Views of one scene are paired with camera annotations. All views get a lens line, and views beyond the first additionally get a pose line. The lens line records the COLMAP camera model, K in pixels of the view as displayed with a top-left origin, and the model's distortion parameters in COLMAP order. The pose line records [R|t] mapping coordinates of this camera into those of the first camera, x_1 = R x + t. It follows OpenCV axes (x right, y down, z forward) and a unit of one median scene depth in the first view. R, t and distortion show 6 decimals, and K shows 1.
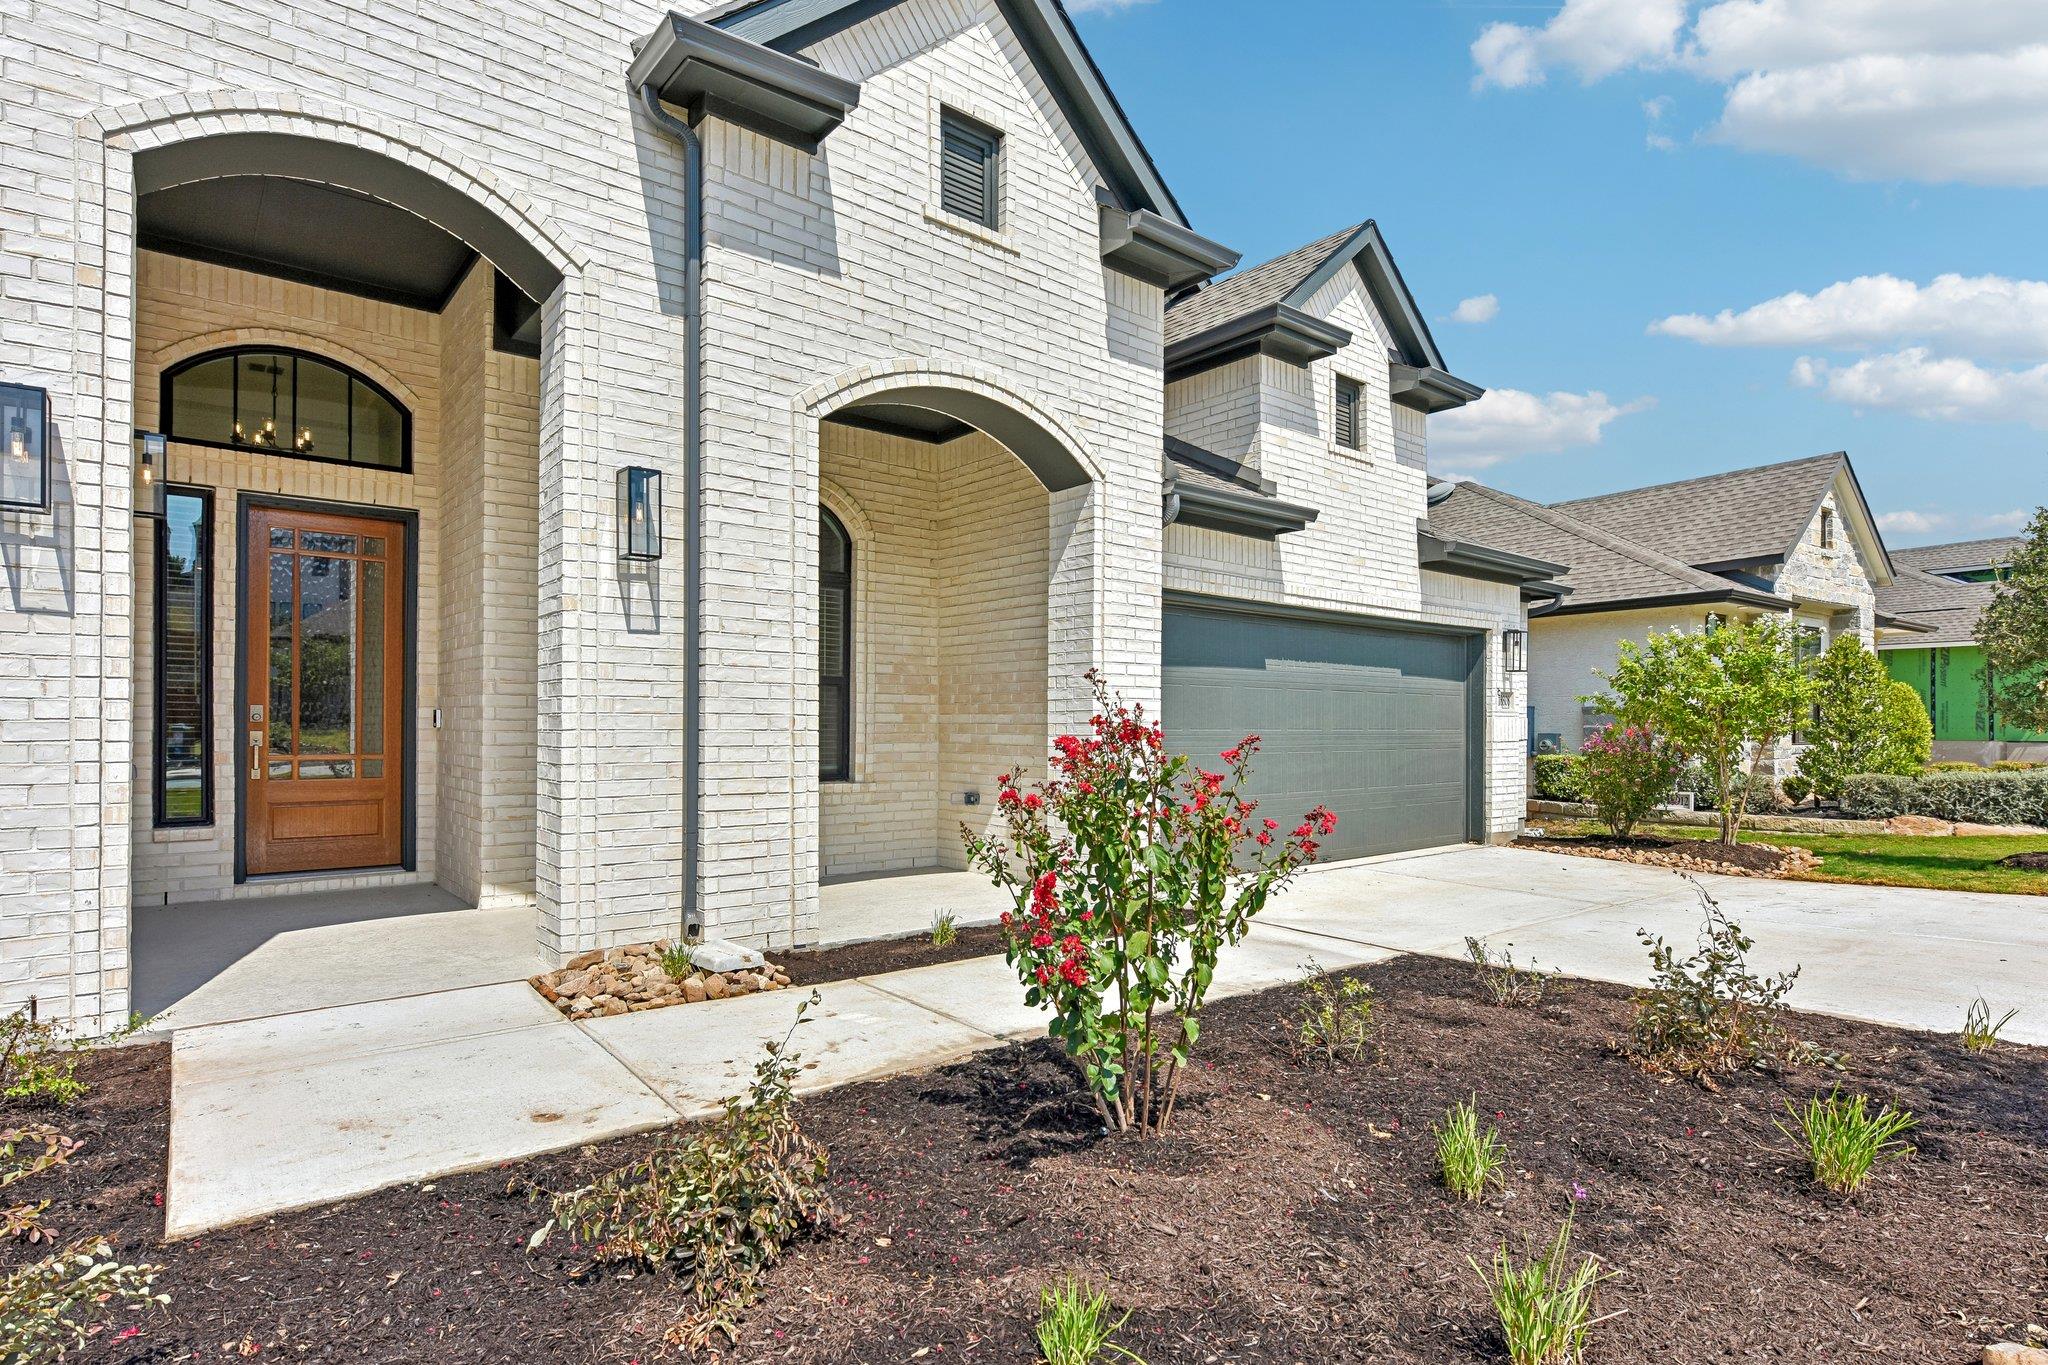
lens RADIAL K [[1057.1, 0, 1031.0], [0, 1057.1, 725.1], [0, 0, 1]] dist [-0.000796, -0.000636]
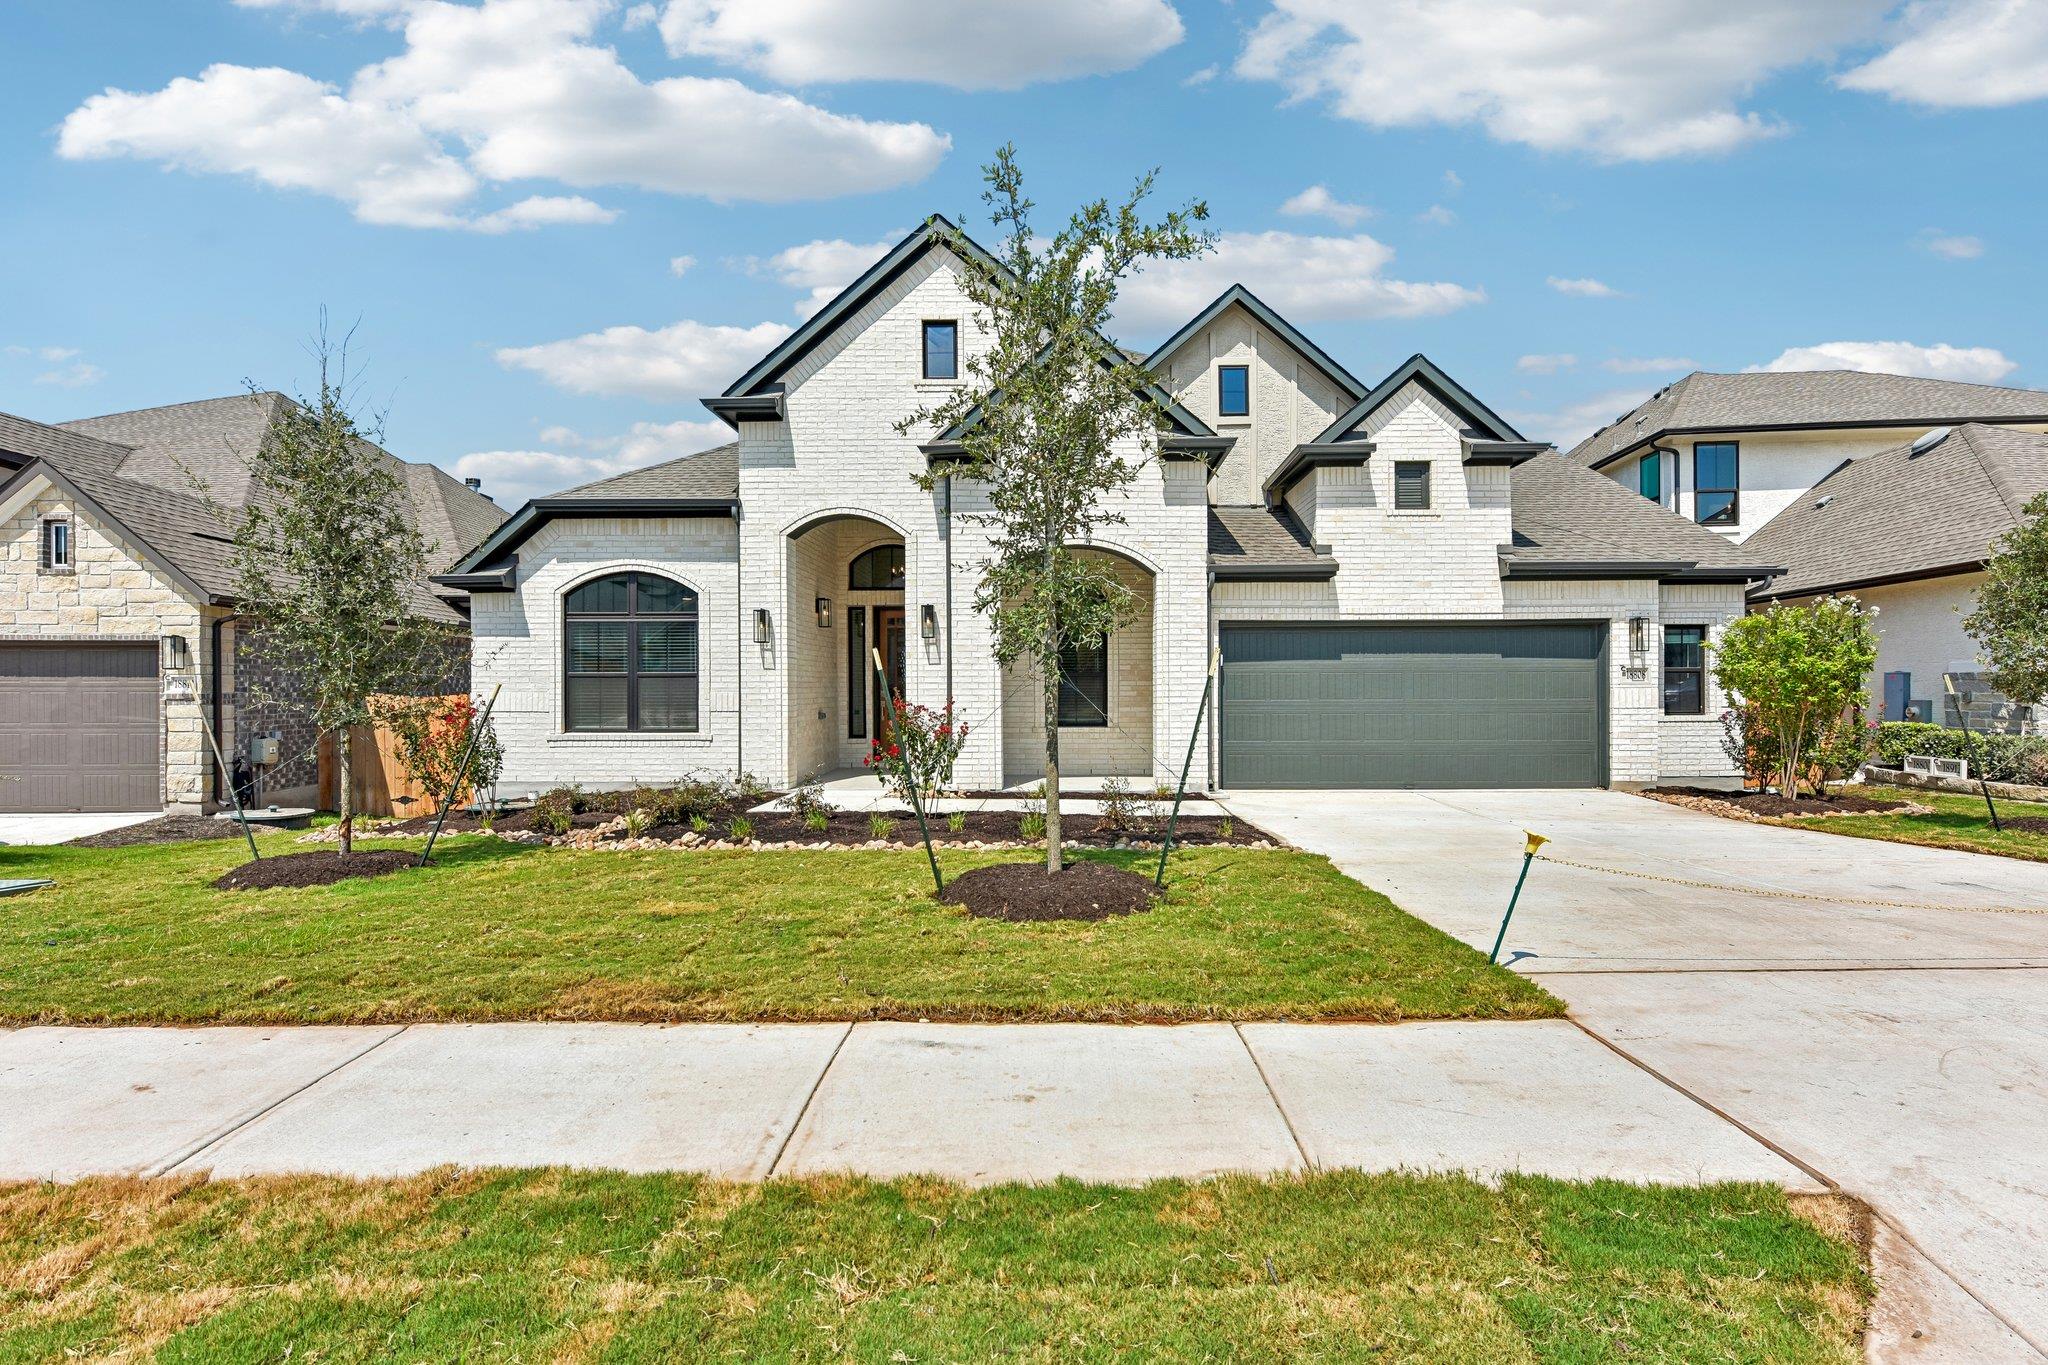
lens RADIAL K [[982.0, 0, 1026.1], [0, 982.0, 689.7], [0, 0, 1]] dist [-0.000468, -0.000022]
pose [[0.751264, -0.007663, -0.659957, 0.858737], [0.007624, 0.999967, -0.002931, -0.010071], [0.659957, -0.002830, 0.751298, -0.415753]]
